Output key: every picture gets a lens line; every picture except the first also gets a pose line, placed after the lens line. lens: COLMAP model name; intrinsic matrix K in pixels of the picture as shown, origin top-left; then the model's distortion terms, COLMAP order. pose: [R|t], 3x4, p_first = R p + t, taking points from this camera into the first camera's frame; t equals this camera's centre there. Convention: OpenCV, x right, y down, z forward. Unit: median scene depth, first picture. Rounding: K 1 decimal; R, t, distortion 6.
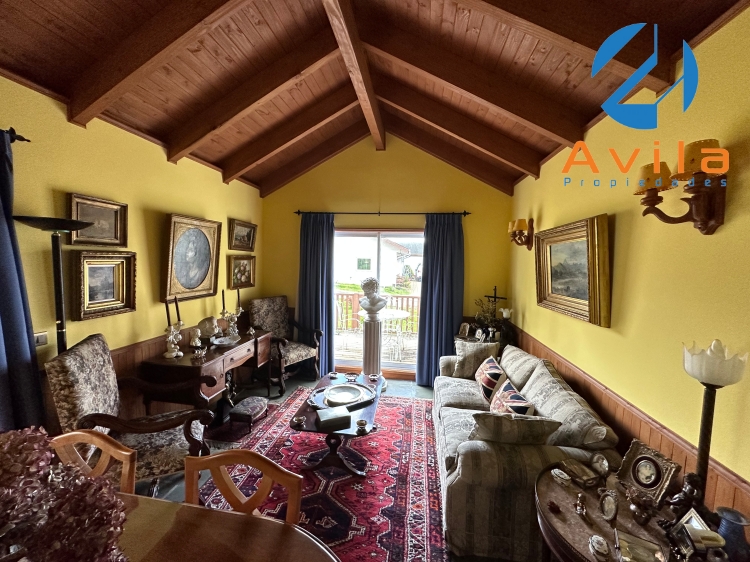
lens RADIAL K [[298.8, 0, 375.0], [0, 298.8, 281.0], [0, 0, 1]] dist [-0.001394, -0.000348]
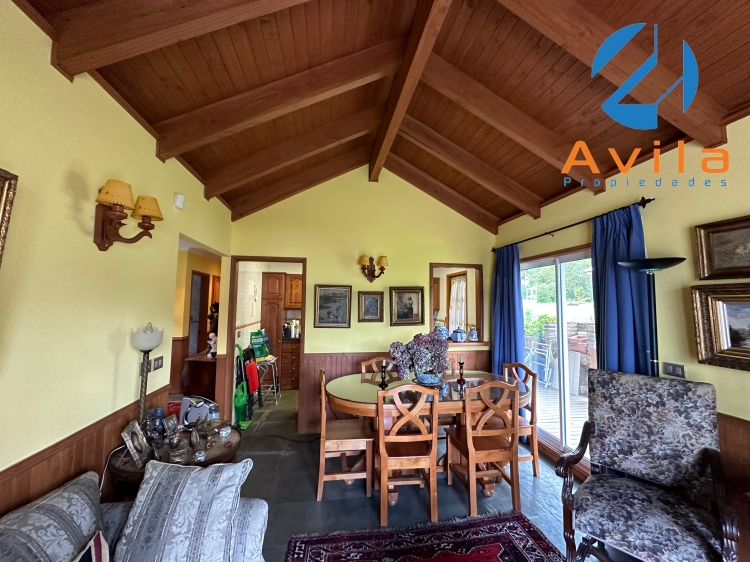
lens RADIAL K [[298.8, 0, 375.0], [0, 298.8, 281.0], [0, 0, 1]] dist [-0.001394, -0.000348]
pose [[-0.952495, -0.057188, -0.299135, 0.160049], [-0.056386, 0.998345, -0.011317, -0.030203], [0.299287, 0.006087, -0.954144, 1.023990]]
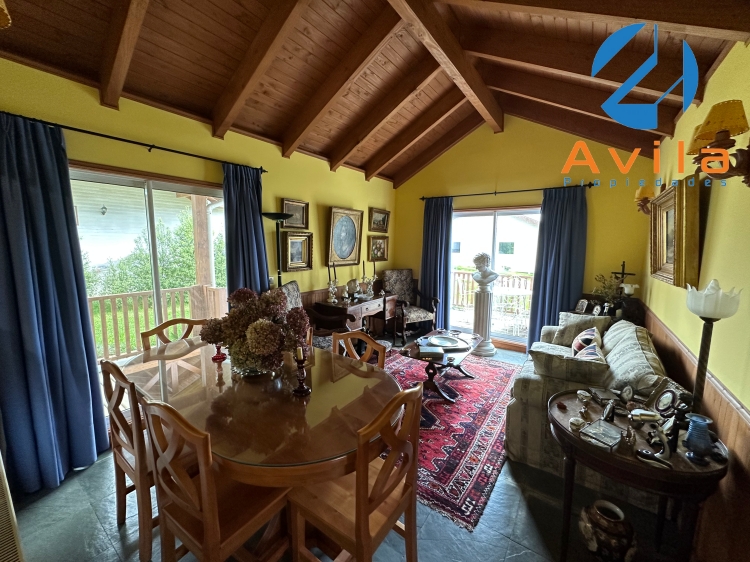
lens RADIAL K [[298.8, 0, 375.0], [0, 298.8, 281.0], [0, 0, 1]] dist [-0.001394, -0.000348]
pose [[0.892377, 0.039549, -0.449554, 0.175168], [-0.019357, 0.998590, 0.049426, 0.061067], [0.450875, -0.035405, 0.891885, -0.222407]]
